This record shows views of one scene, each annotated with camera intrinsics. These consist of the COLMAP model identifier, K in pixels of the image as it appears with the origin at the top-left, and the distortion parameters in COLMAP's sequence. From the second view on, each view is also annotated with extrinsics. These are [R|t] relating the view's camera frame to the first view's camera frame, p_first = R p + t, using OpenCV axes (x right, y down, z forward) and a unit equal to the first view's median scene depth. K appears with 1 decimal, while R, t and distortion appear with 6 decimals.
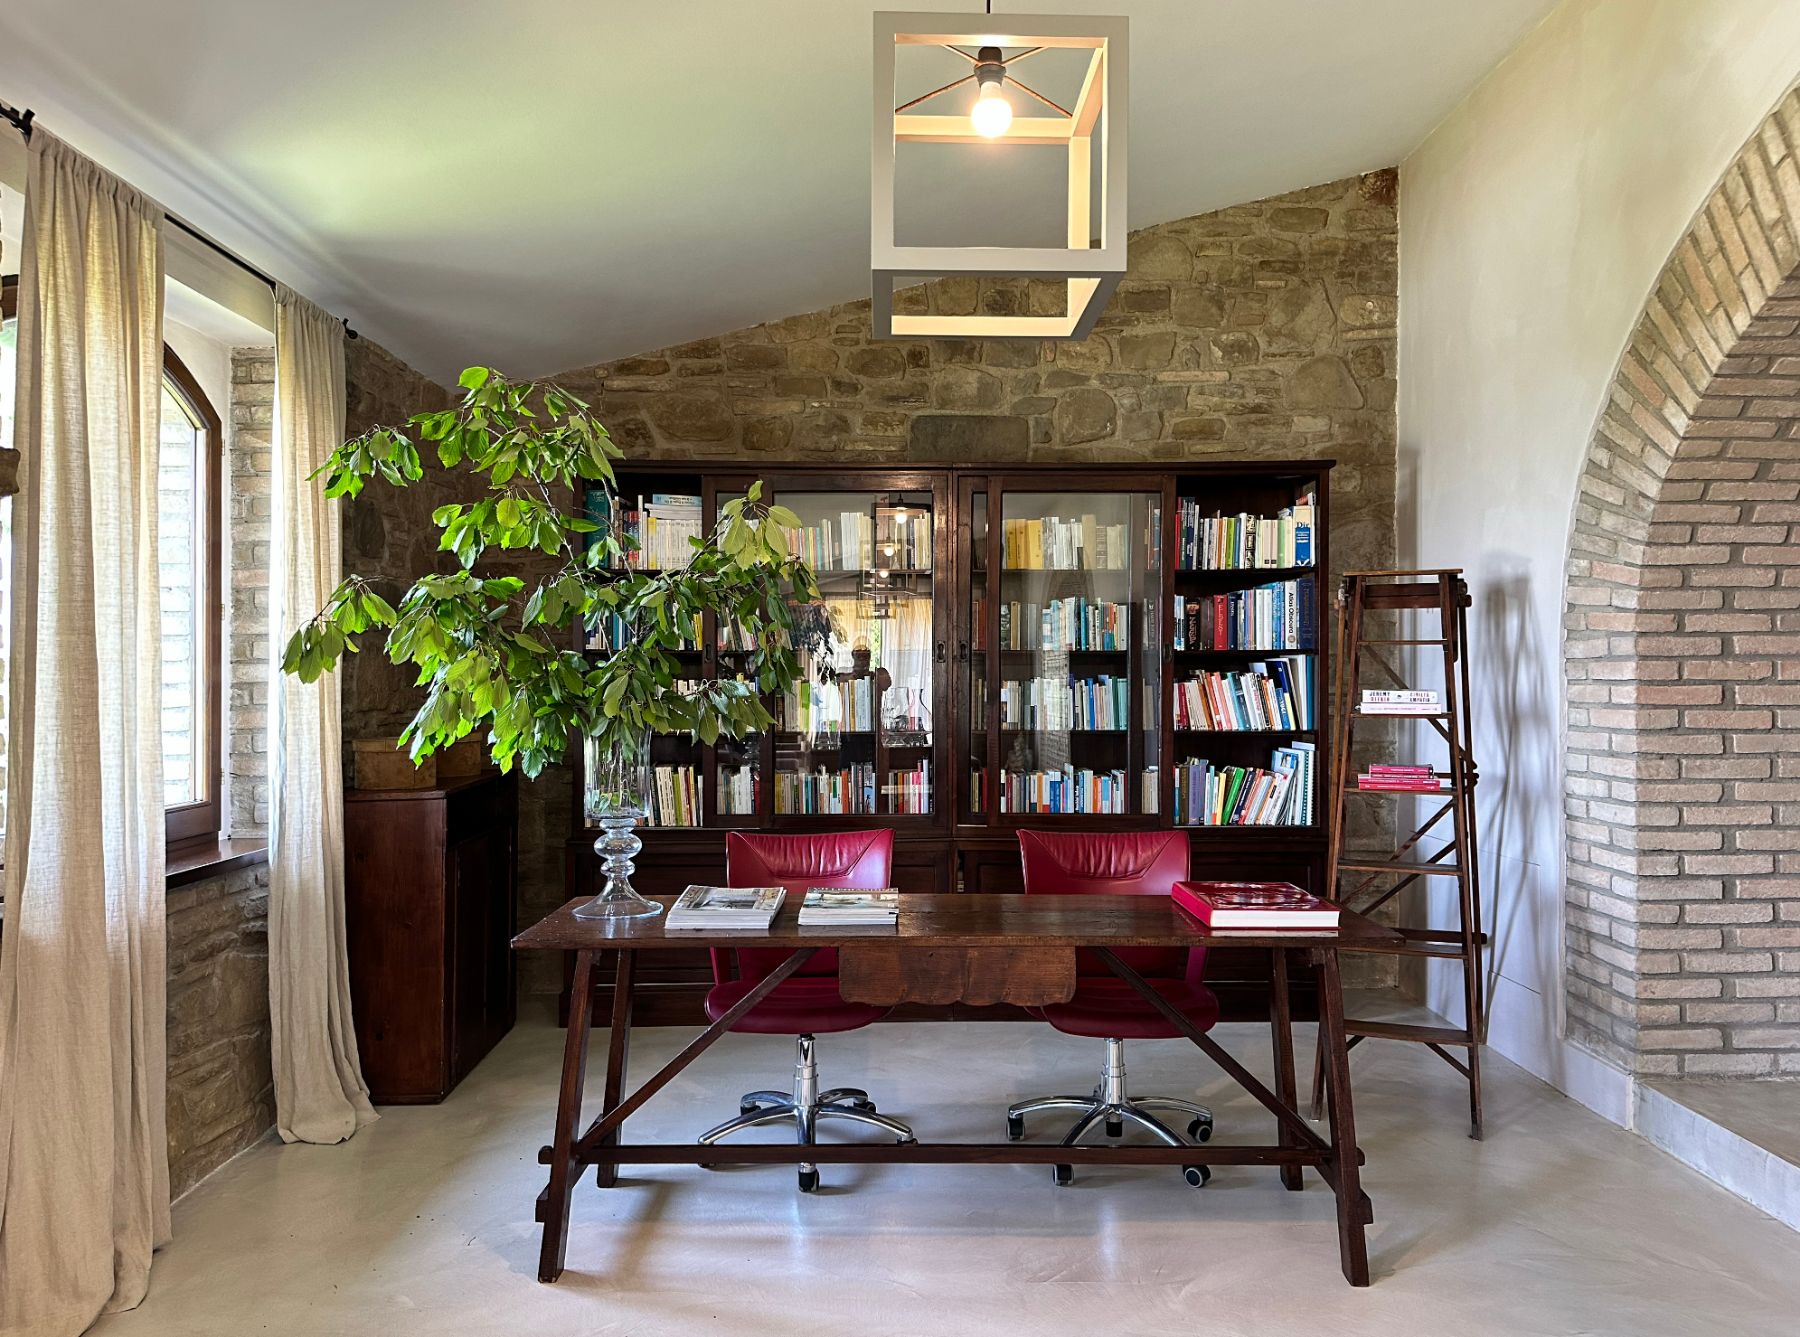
lens RADIAL K [[1271.7, 0, 900.7], [0, 1271.7, 674.6], [0, 0, 1]] dist [0.002143, -0.001379]
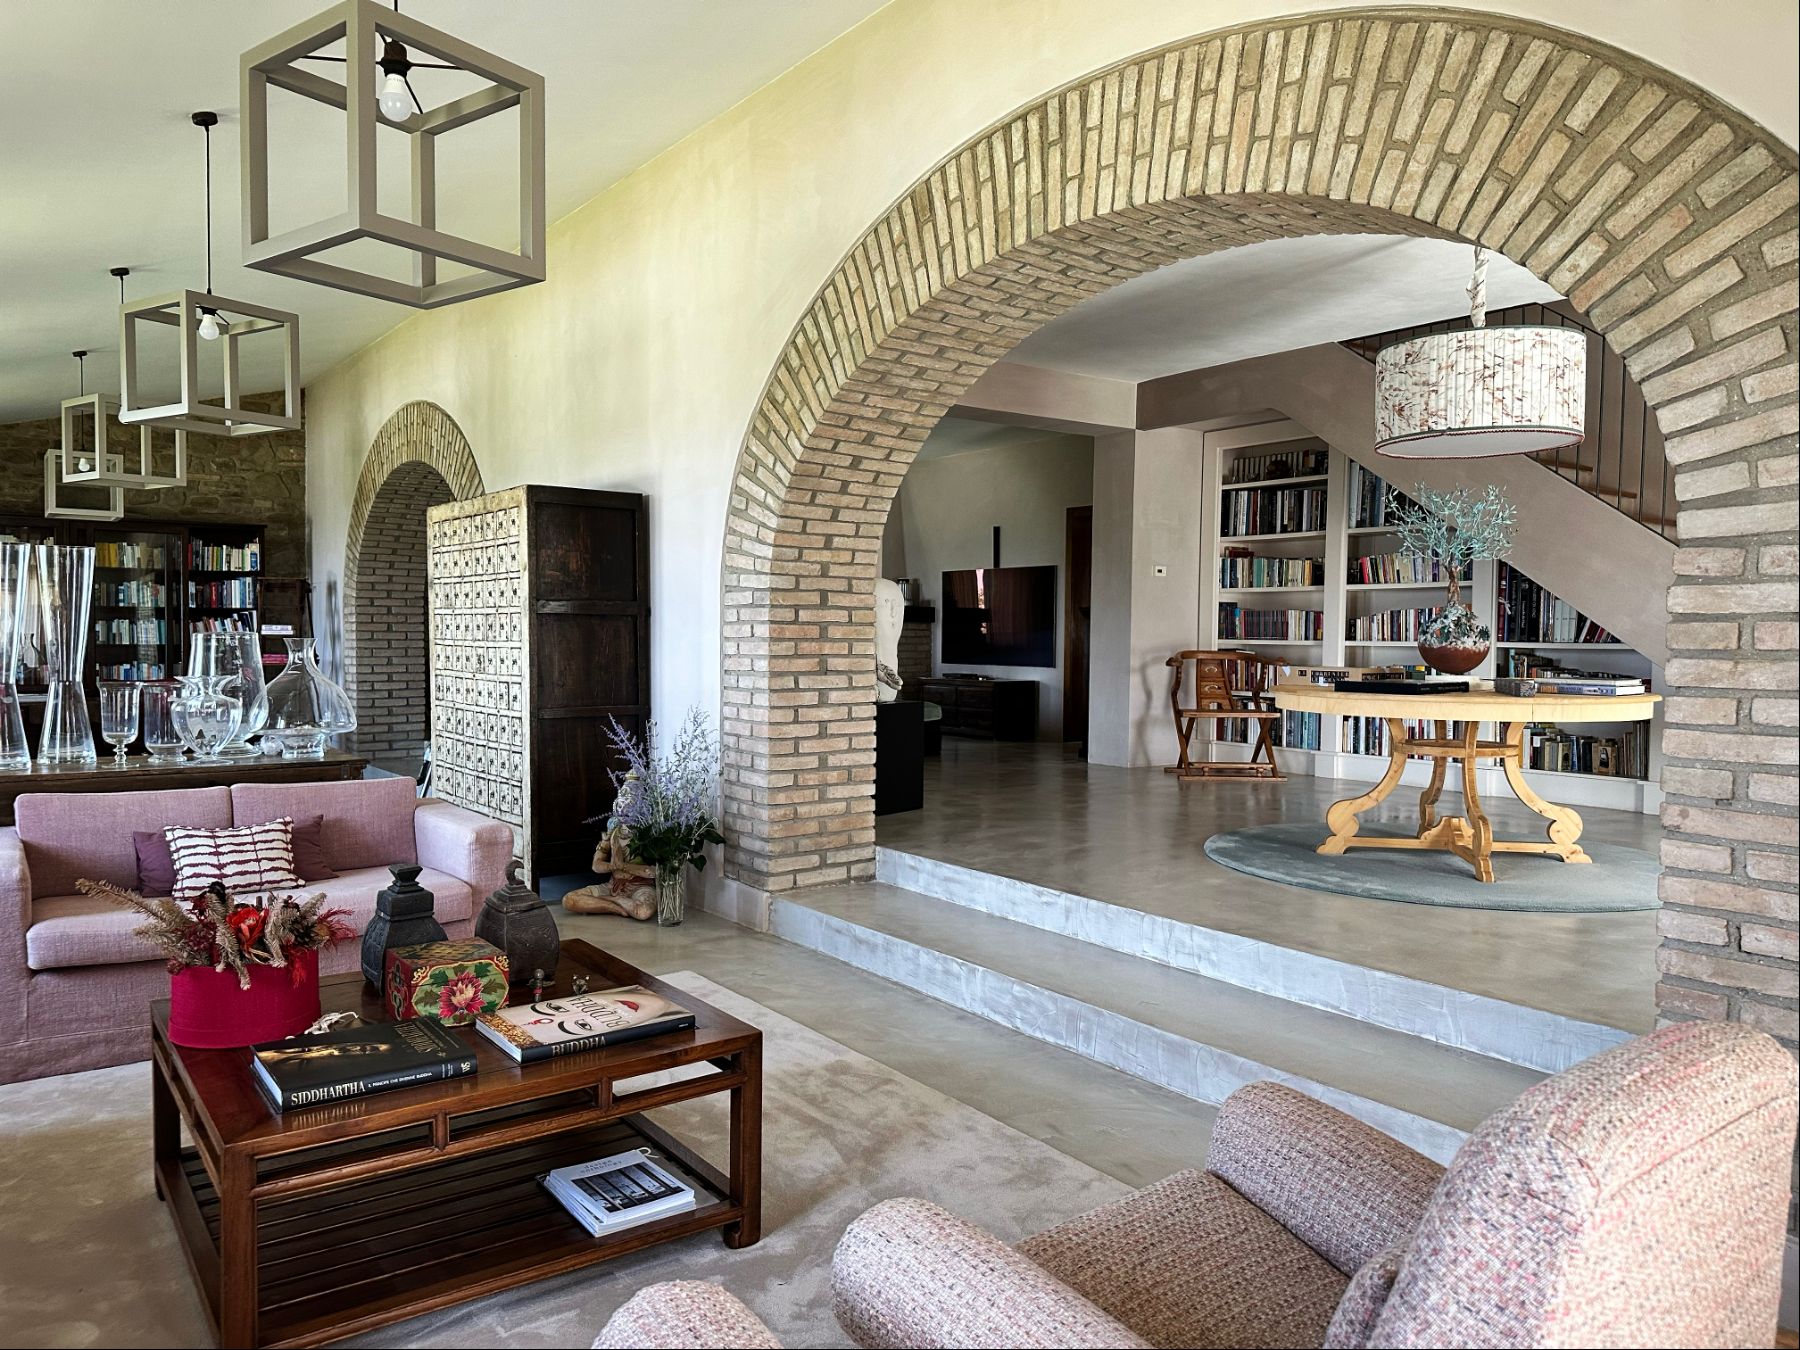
lens RADIAL K [[1271.7, 0, 896.3], [0, 1271.7, 688.3], [0, 0, 1]] dist [0.002143, -0.001379]
pose [[0.807510, -0.019527, 0.589530, -0.129389], [-0.008860, 0.998938, 0.045224, 0.013275], [-0.589787, -0.041742, 0.806479, -2.019912]]
